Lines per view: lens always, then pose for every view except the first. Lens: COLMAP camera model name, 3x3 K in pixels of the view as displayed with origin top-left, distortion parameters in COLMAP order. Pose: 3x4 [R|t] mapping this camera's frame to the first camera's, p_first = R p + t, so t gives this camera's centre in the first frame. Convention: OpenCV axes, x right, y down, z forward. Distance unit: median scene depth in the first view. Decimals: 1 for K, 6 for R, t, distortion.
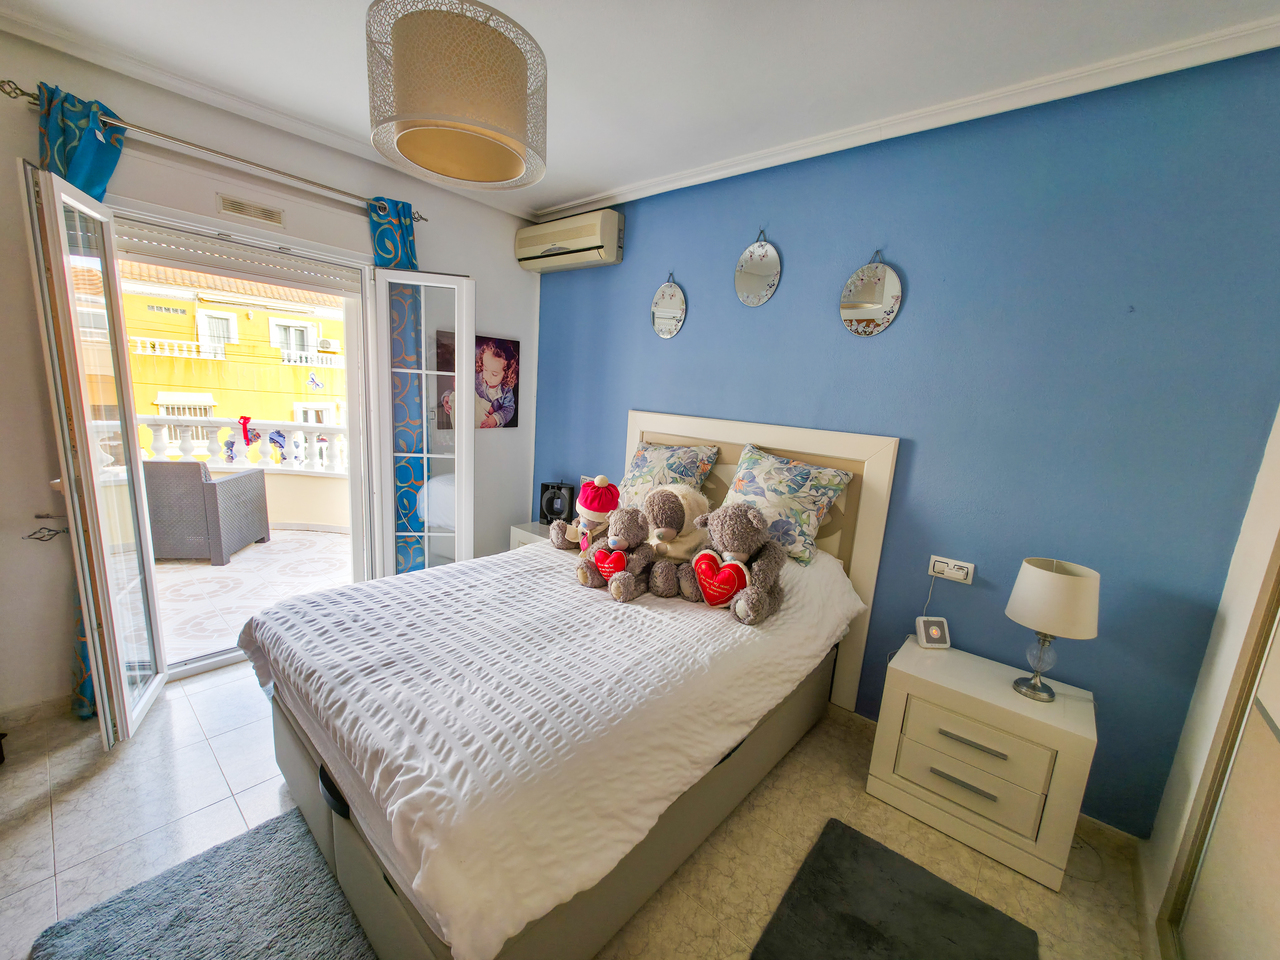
lens RADIAL K [[510.2, 0, 642.6], [0, 510.2, 487.1], [0, 0, 1]] dist [0.001626, -0.000507]
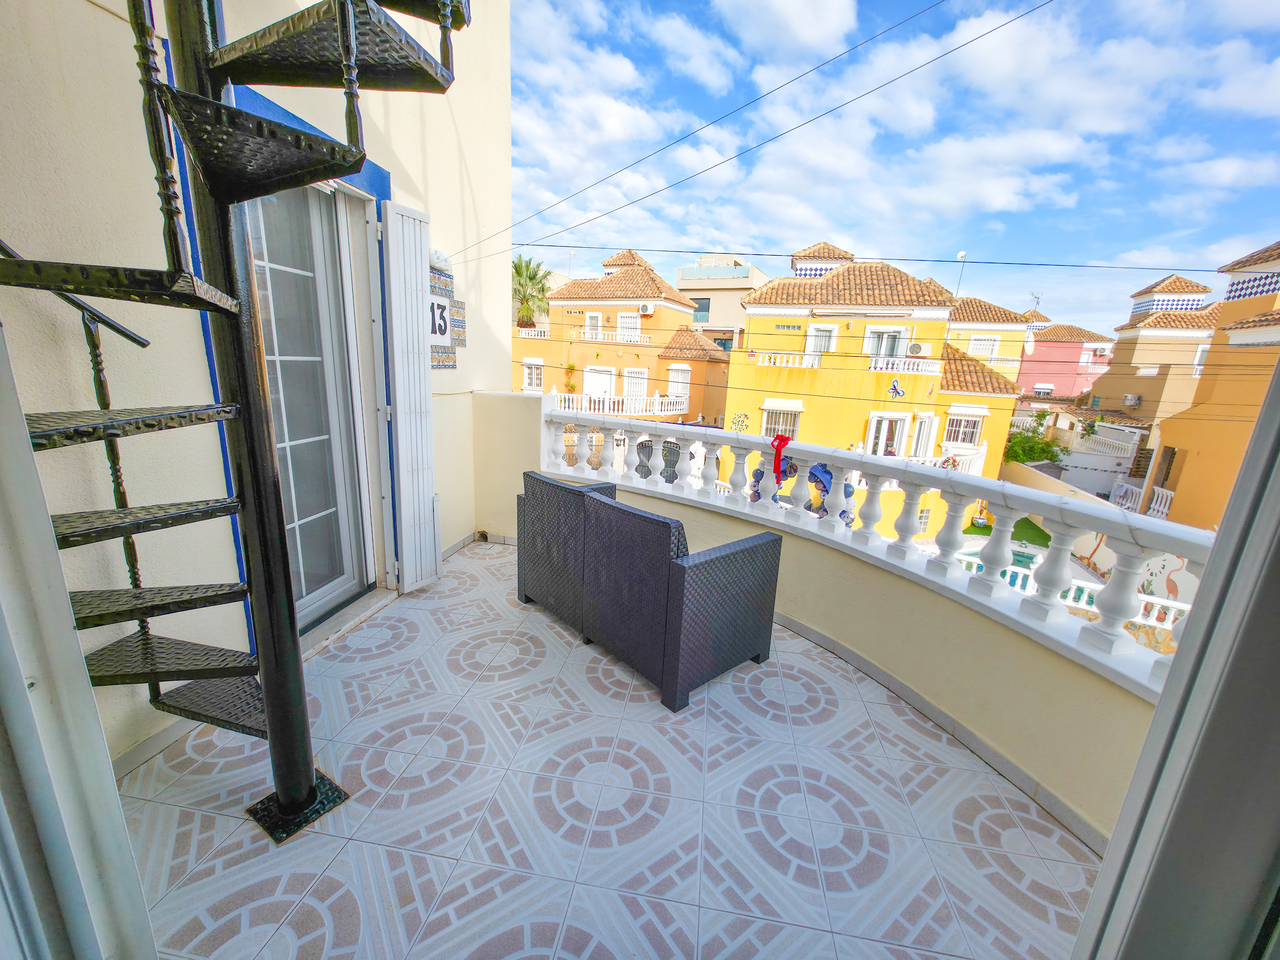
lens RADIAL K [[510.2, 0, 642.6], [0, 510.2, 487.1], [0, 0, 1]] dist [0.001626, -0.000507]
pose [[0.529072, 0.160977, -0.833168, -0.336304], [-0.177569, 0.981107, 0.076802, -0.091720], [0.829790, 0.107311, 0.547661, 0.514264]]
